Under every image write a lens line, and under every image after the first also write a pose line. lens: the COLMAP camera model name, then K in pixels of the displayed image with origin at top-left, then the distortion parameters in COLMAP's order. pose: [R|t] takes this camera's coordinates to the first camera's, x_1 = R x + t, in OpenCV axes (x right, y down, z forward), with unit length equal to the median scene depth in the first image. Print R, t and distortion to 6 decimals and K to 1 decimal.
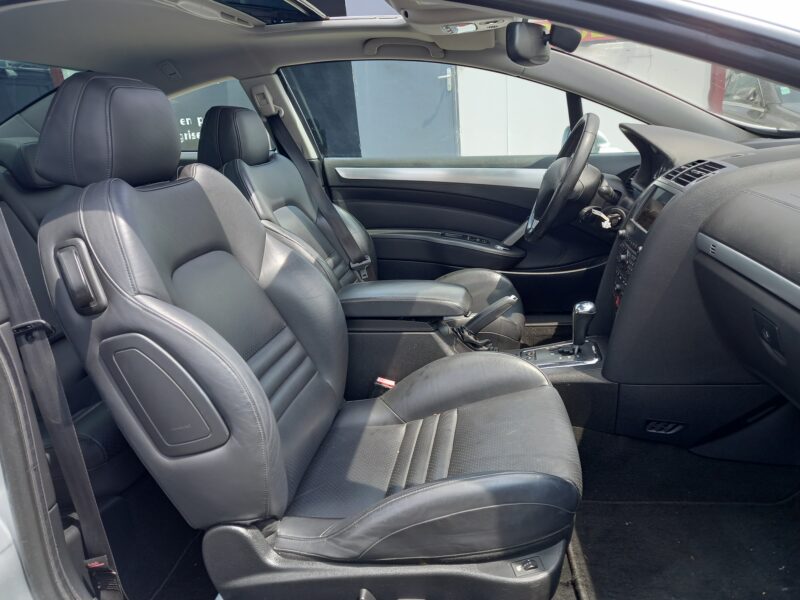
lens RADIAL K [[582.5, 0, 399.3], [0, 582.5, 298.5], [0, 0, 1]] dist [0.061486, -0.043688]
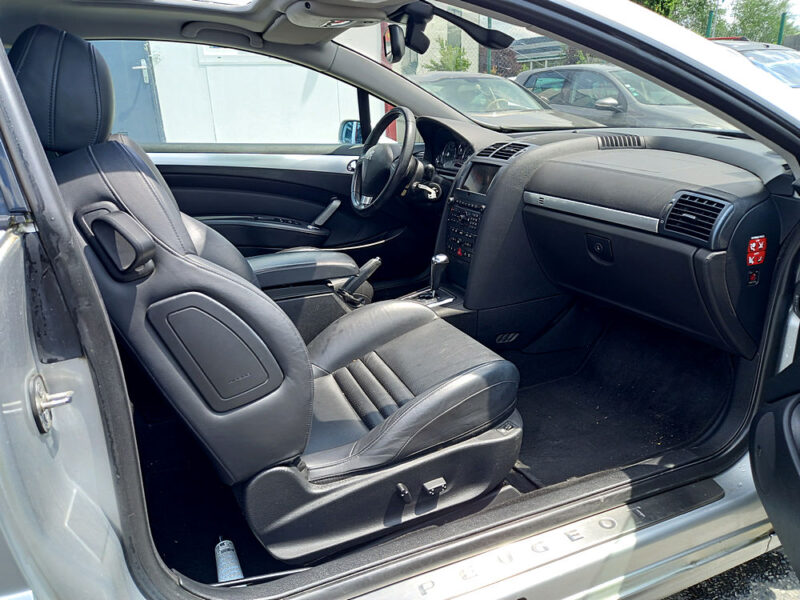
lens RADIAL K [[582.5, 0, 399.6], [0, 582.5, 300.2], [0, 0, 1]] dist [0.061486, -0.043688]
pose [[0.844657, -0.123708, 0.520818, -0.450703], [0.126593, 0.991495, 0.030199, 0.058630], [-0.520124, 0.040424, 0.853133, -0.029546]]
